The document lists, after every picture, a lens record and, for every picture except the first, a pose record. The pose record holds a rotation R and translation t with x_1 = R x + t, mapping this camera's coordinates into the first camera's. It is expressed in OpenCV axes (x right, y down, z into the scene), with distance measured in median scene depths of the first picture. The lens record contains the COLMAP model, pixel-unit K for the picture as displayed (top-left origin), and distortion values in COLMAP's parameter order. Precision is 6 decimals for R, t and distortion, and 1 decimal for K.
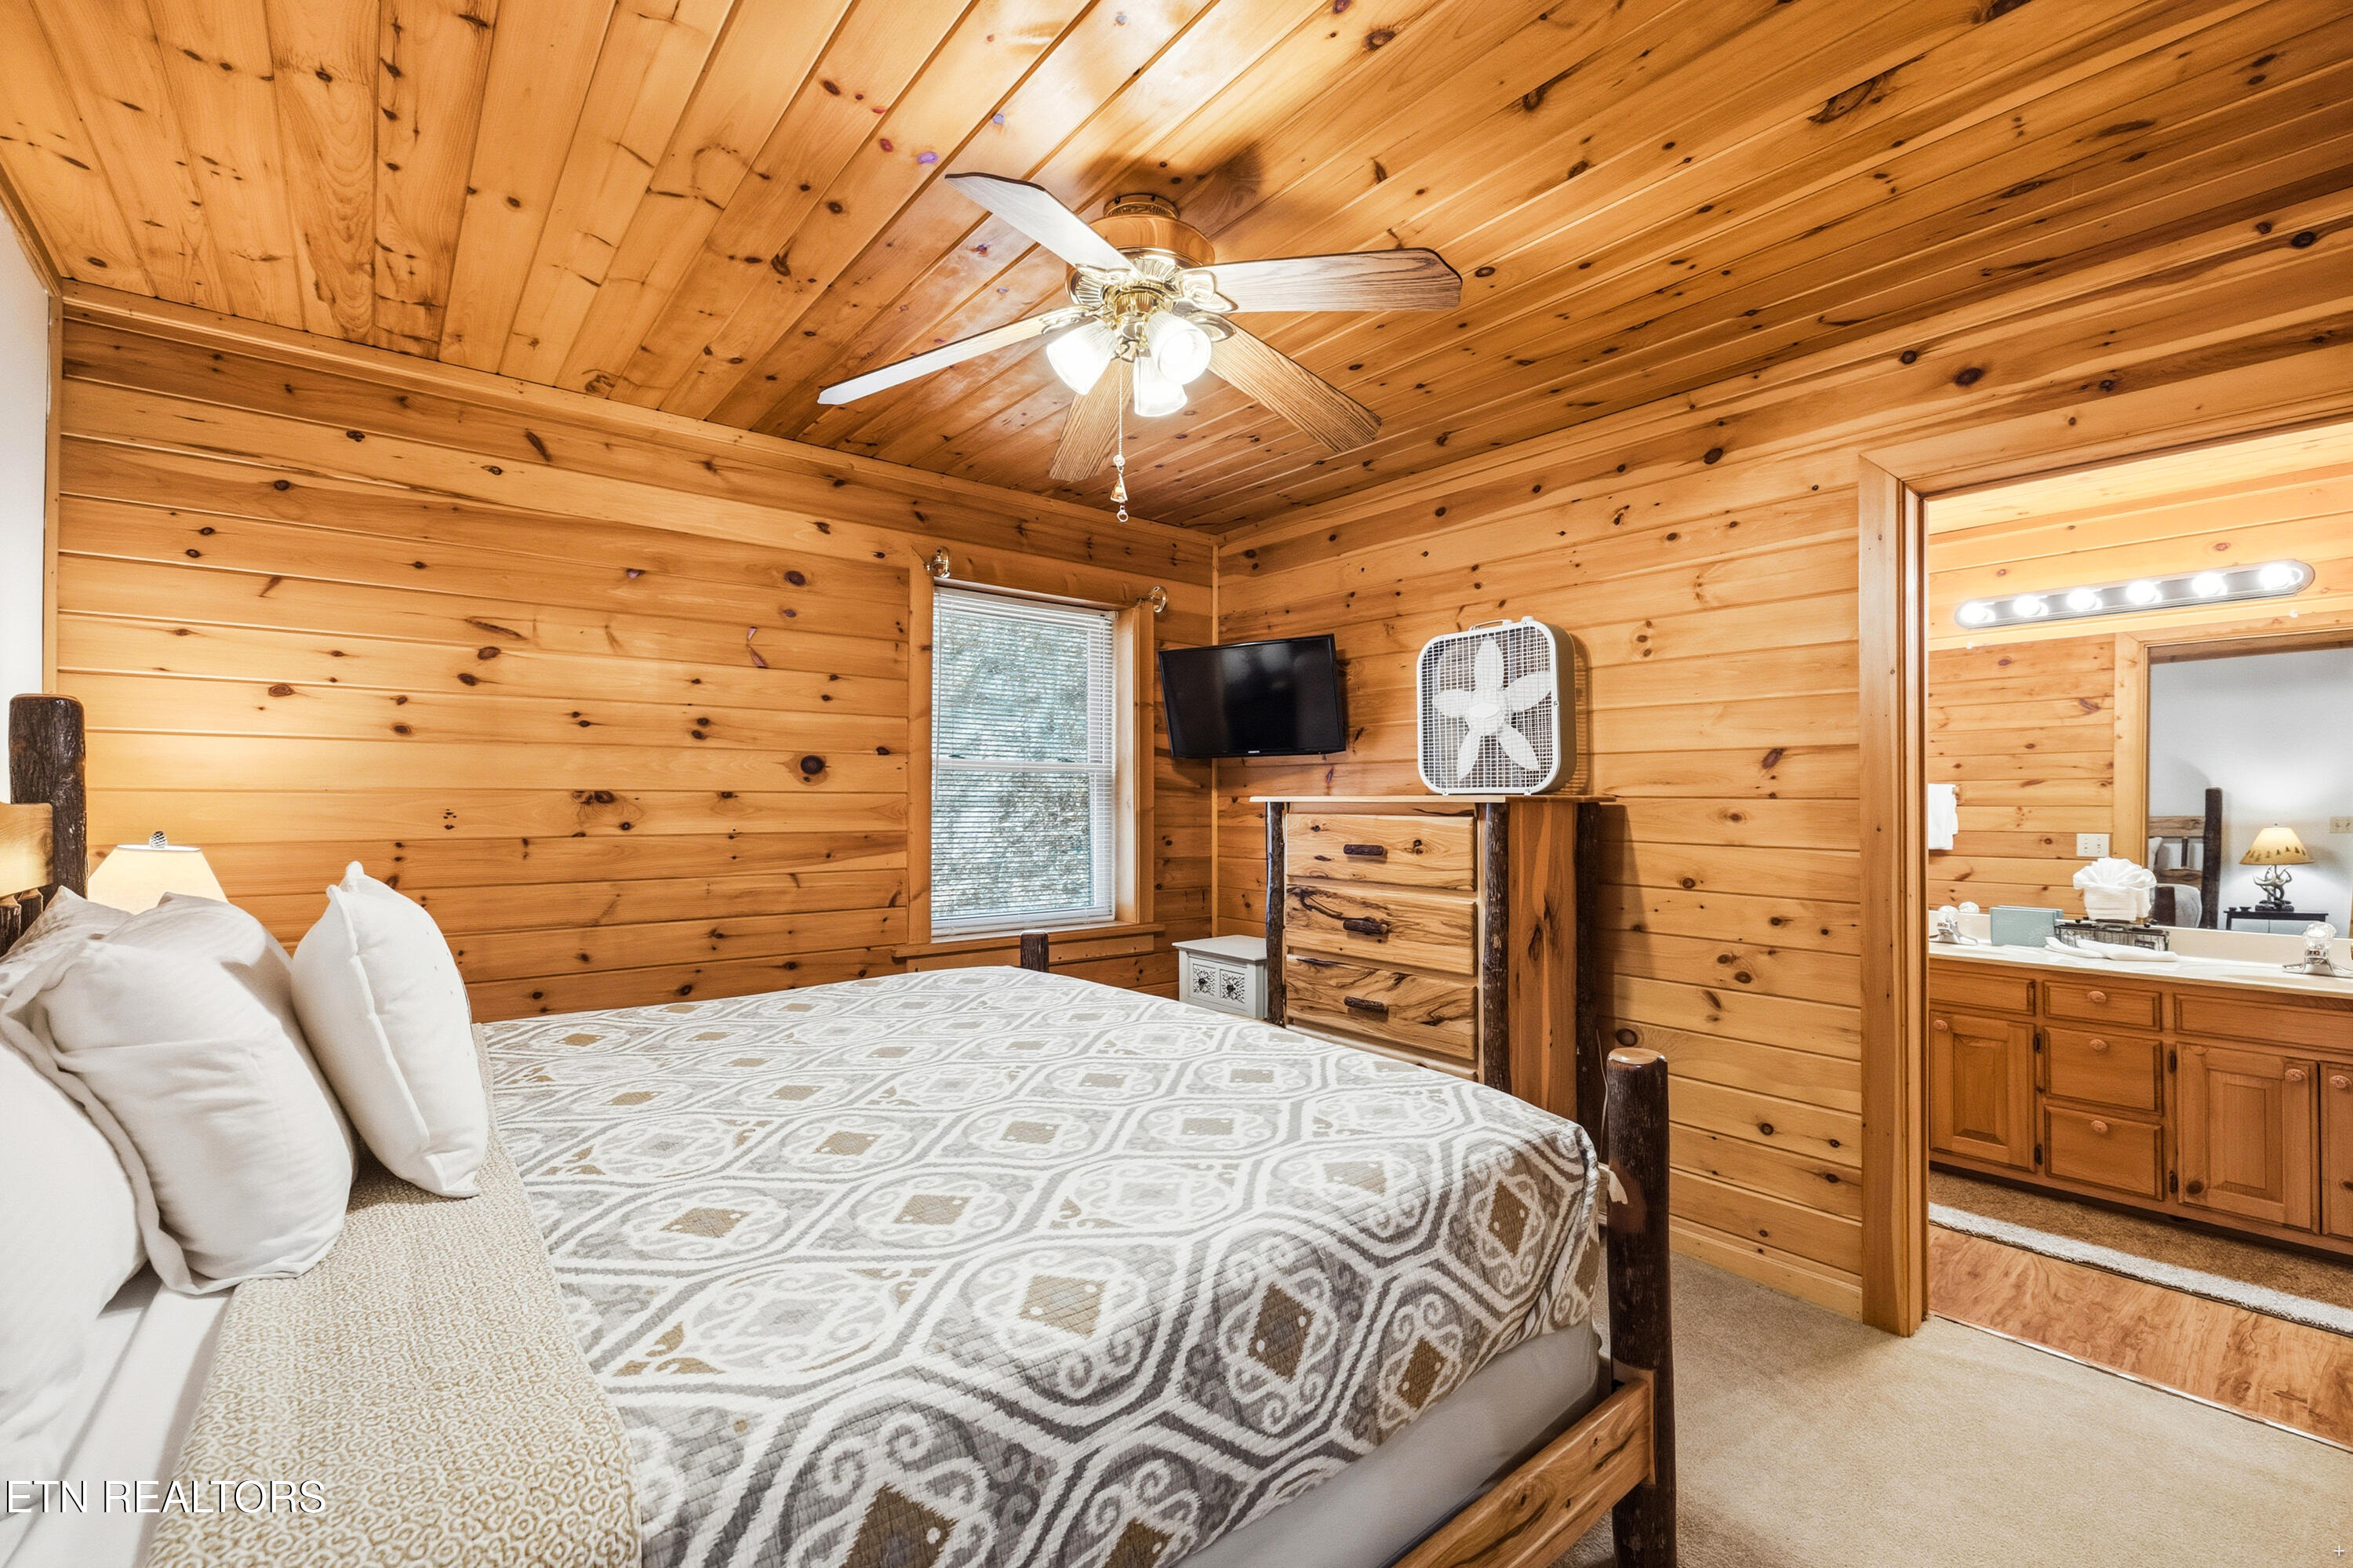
lens RADIAL K [[987.6, 0, 1176.8], [0, 987.6, 804.9], [0, 0, 1]] dist [-0.001746, -0.000521]
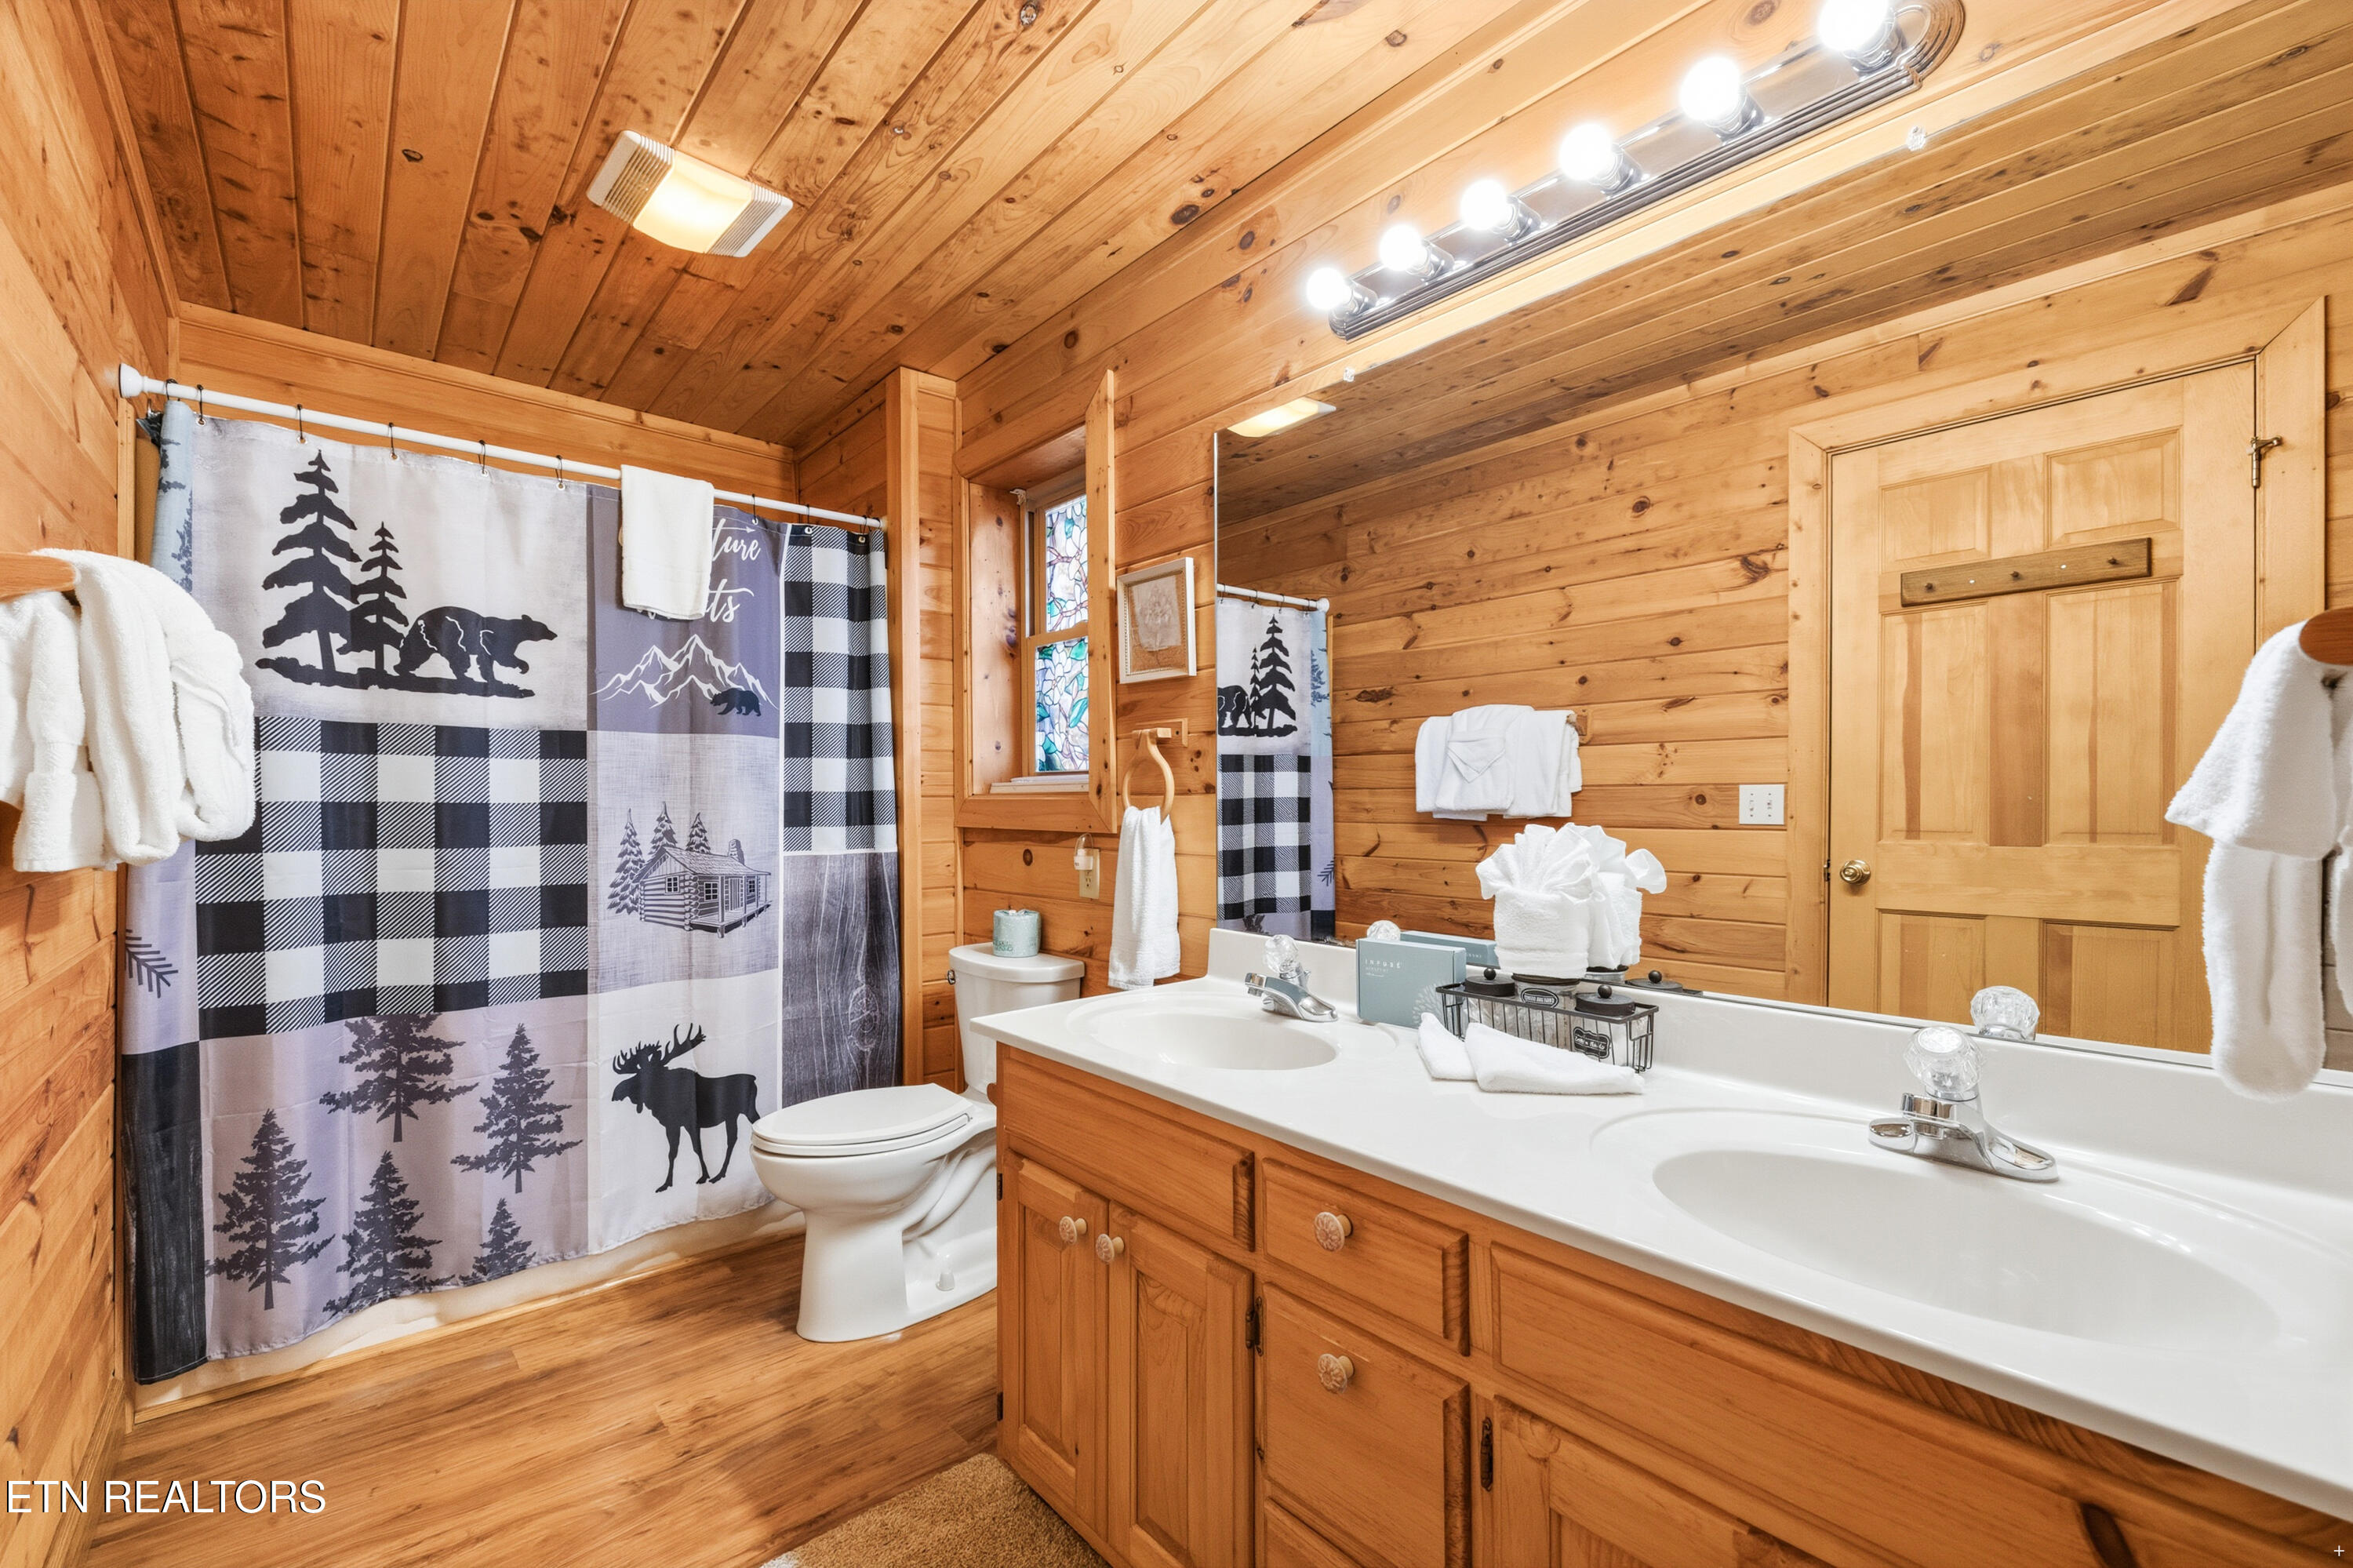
lens RADIAL K [[987.6, 0, 1172.8], [0, 987.6, 782.2], [0, 0, 1]] dist [-0.001746, -0.000521]
pose [[0.999417, -0.005225, 0.033725, 0.566615], [0.005190, 0.999986, 0.001128, 0.024975], [-0.033731, -0.000952, 0.999431, 0.429827]]
